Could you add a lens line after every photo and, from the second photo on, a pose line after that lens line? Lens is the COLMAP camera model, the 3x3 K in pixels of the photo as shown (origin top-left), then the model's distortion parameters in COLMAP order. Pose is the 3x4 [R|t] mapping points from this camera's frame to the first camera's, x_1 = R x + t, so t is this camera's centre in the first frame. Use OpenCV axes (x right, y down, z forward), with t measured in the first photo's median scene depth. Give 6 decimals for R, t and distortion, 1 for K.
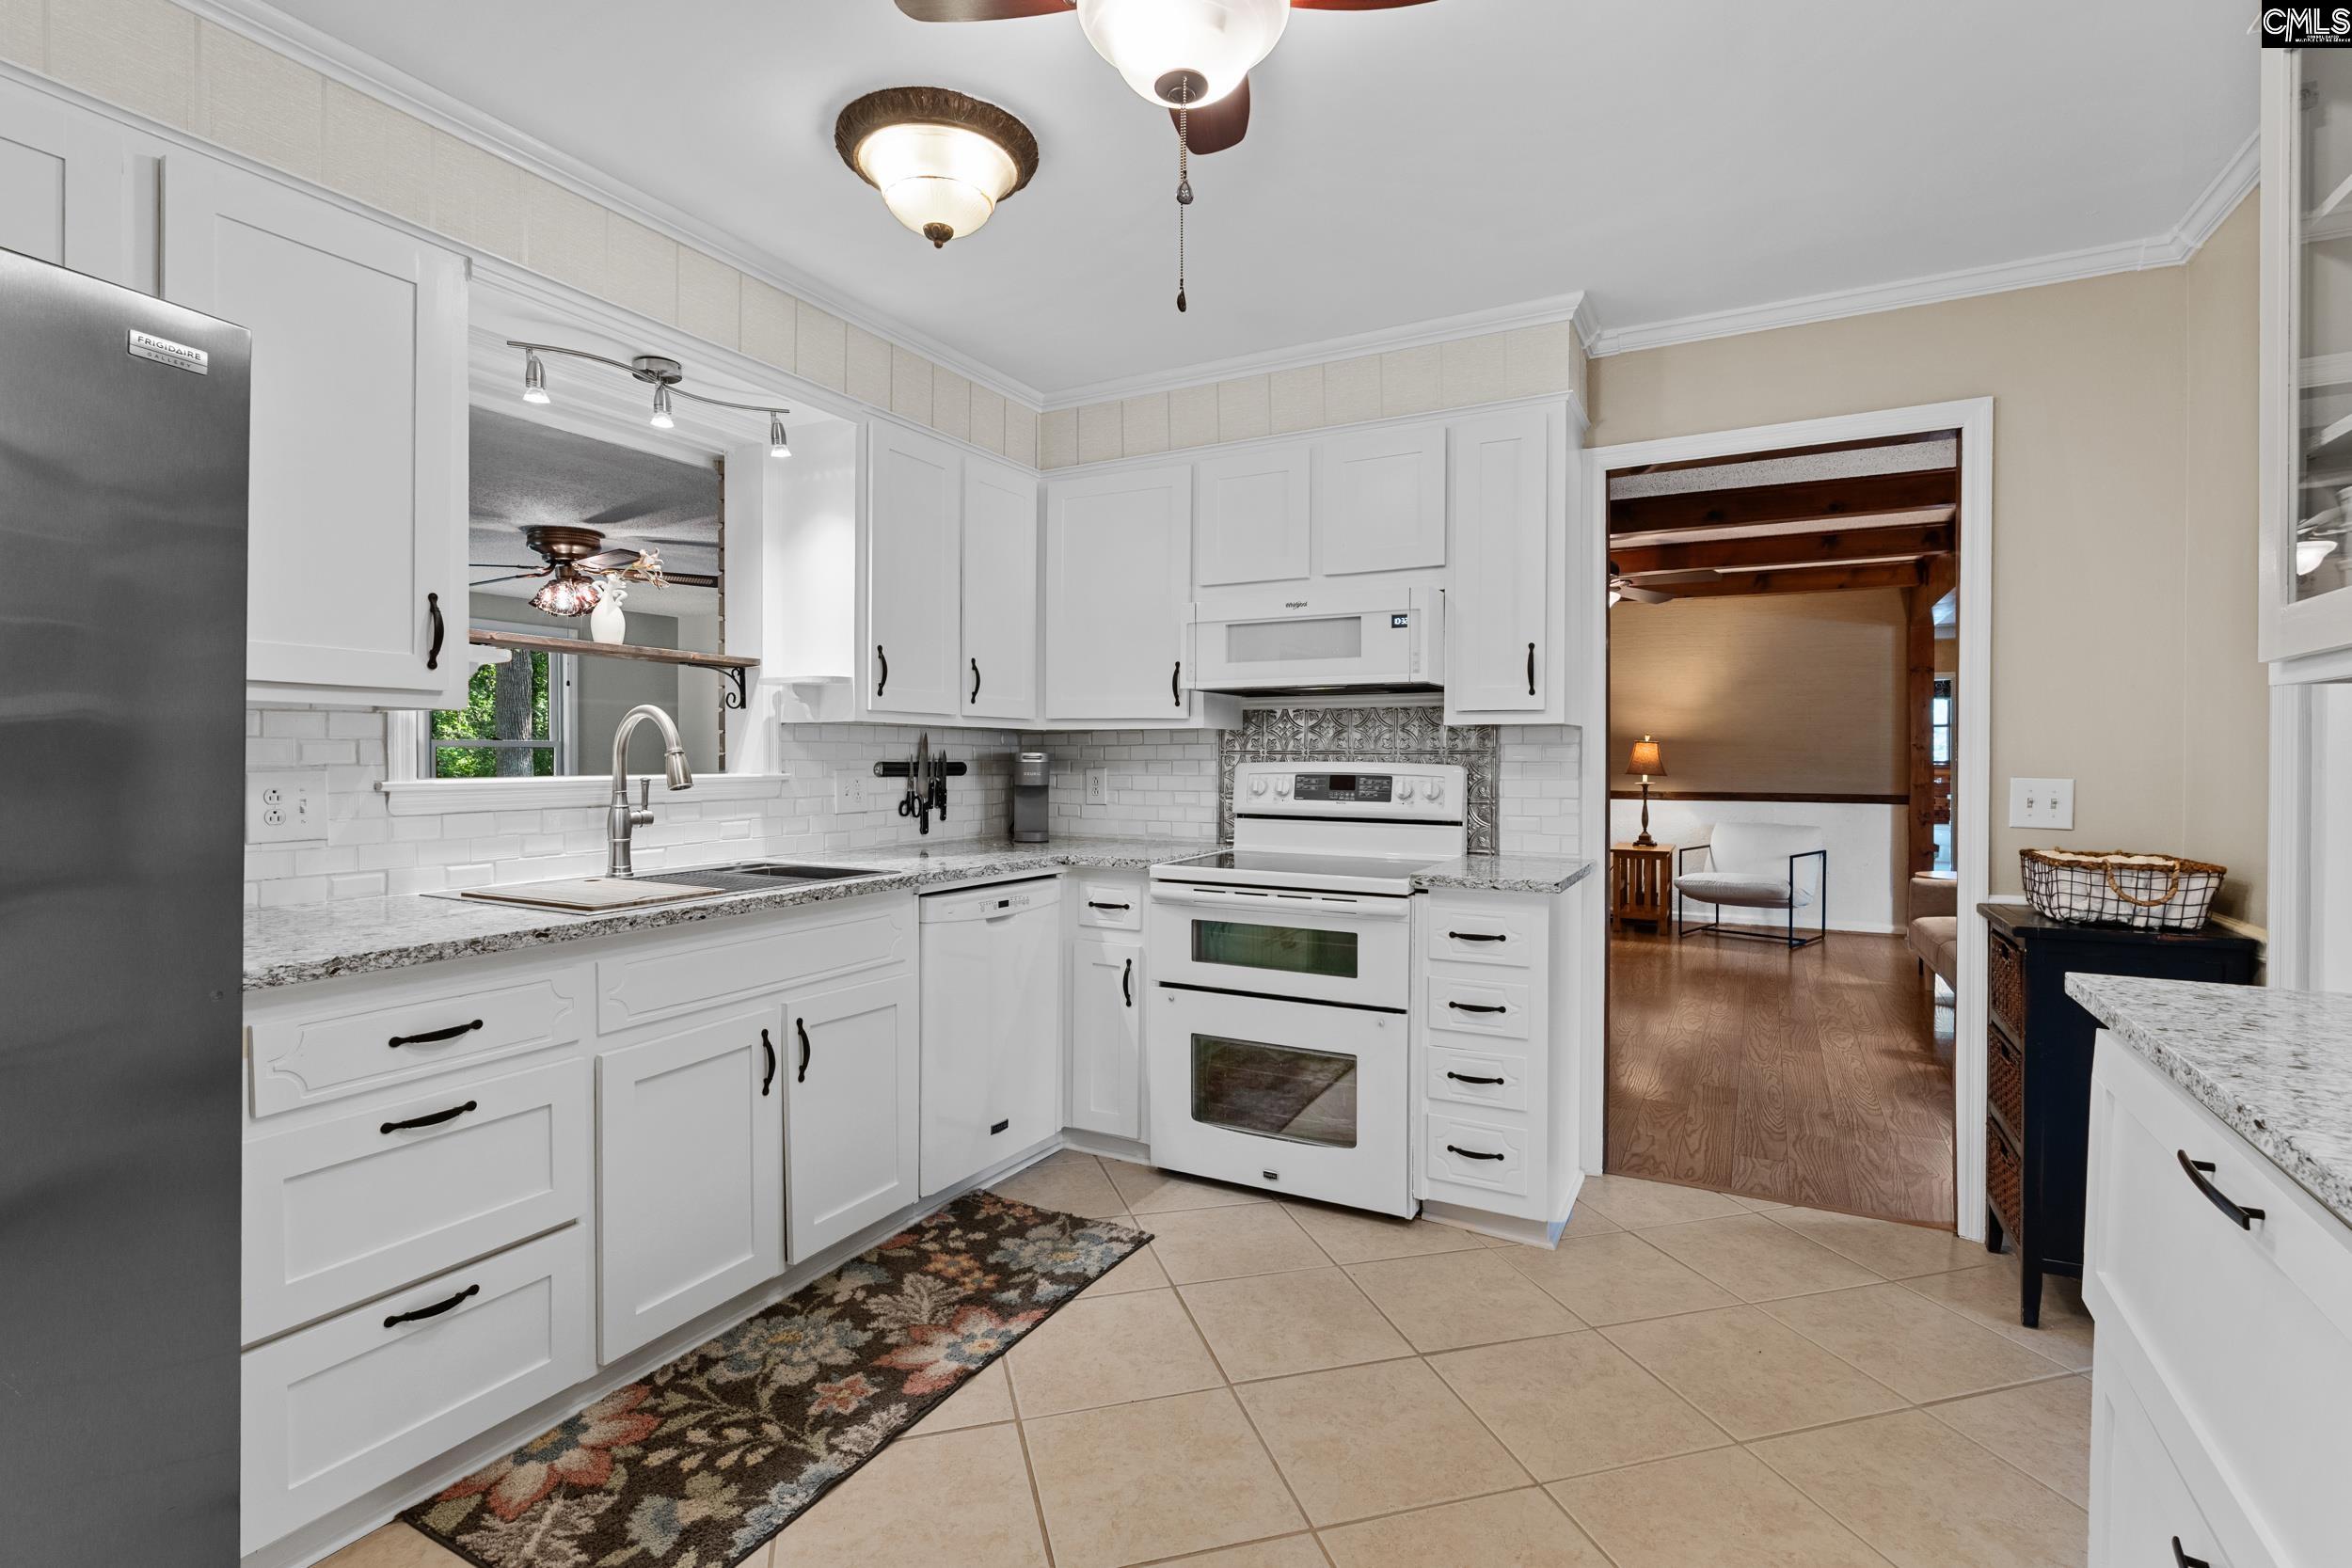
lens RADIAL K [[1090.1, 0, 1180.4], [0, 1090.1, 768.7], [0, 0, 1]] dist [-0.001363, -0.000194]
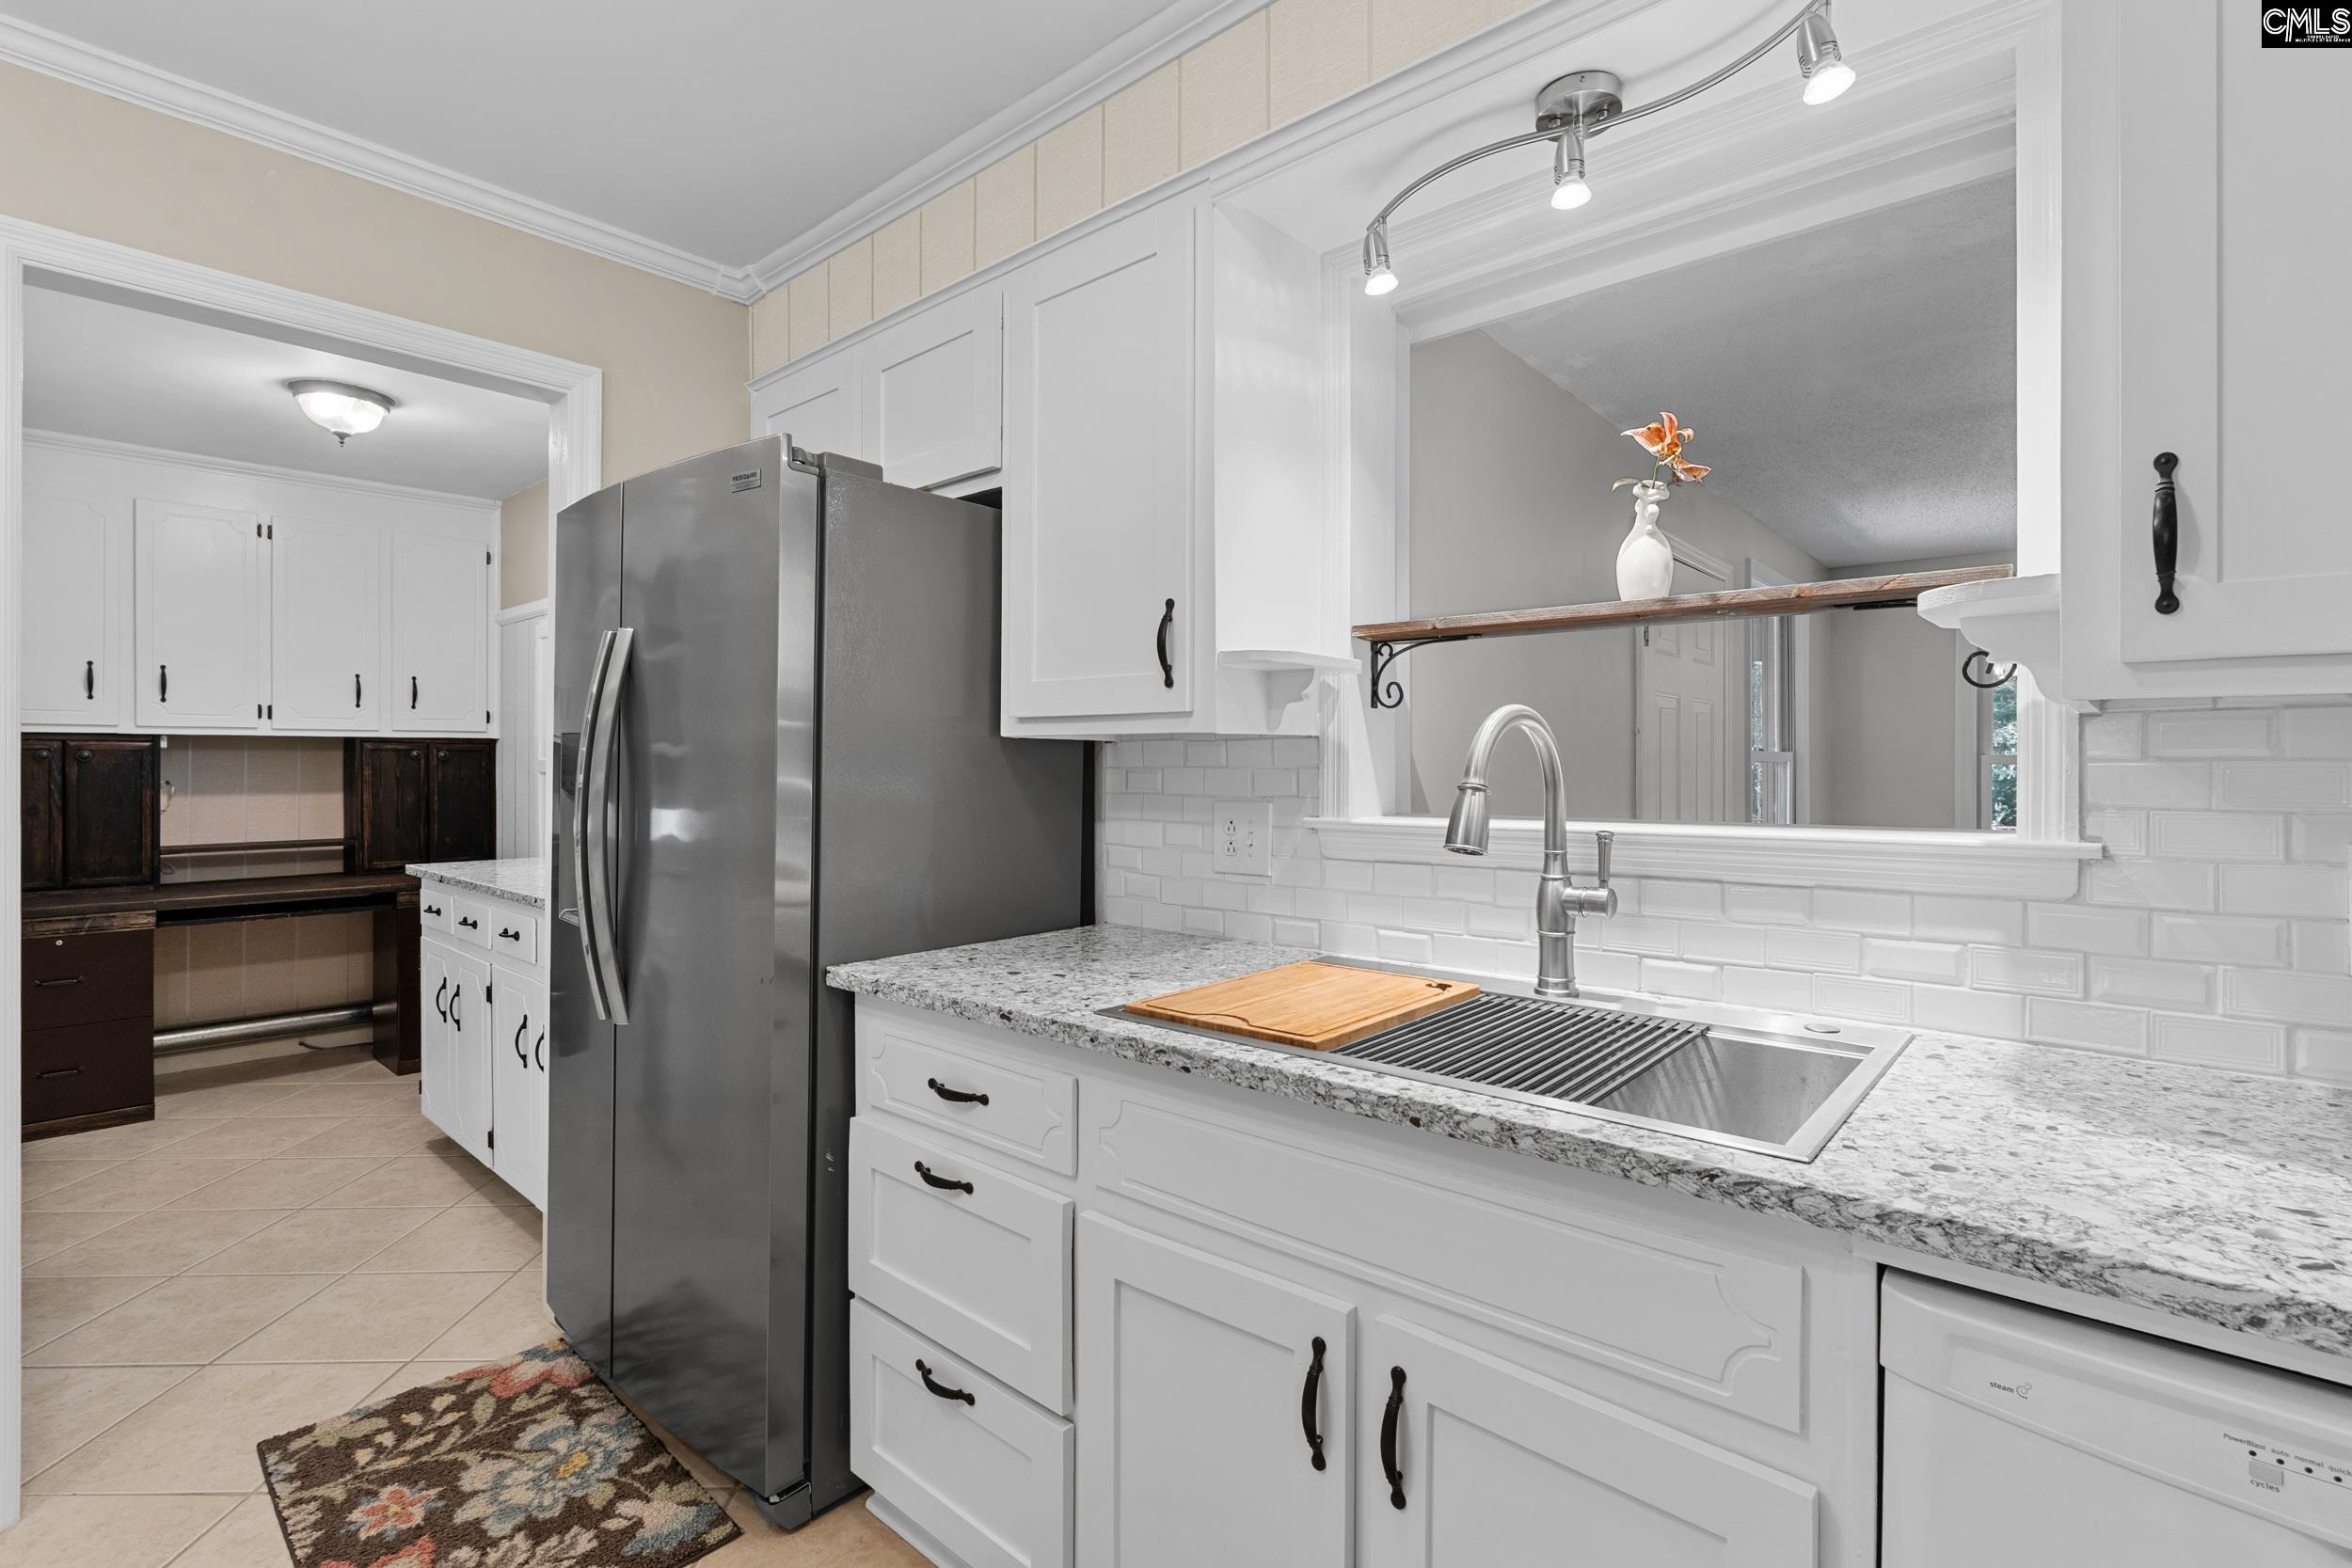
lens RADIAL K [[1090.1, 0, 1180.4], [0, 1090.1, 768.7], [0, 0, 1]] dist [-0.001363, -0.000194]
pose [[-0.238364, -0.000173, -0.971176, 0.126507], [-0.011442, 0.999931, 0.002630, -0.026102], [0.971108, 0.011739, -0.238350, 1.047349]]
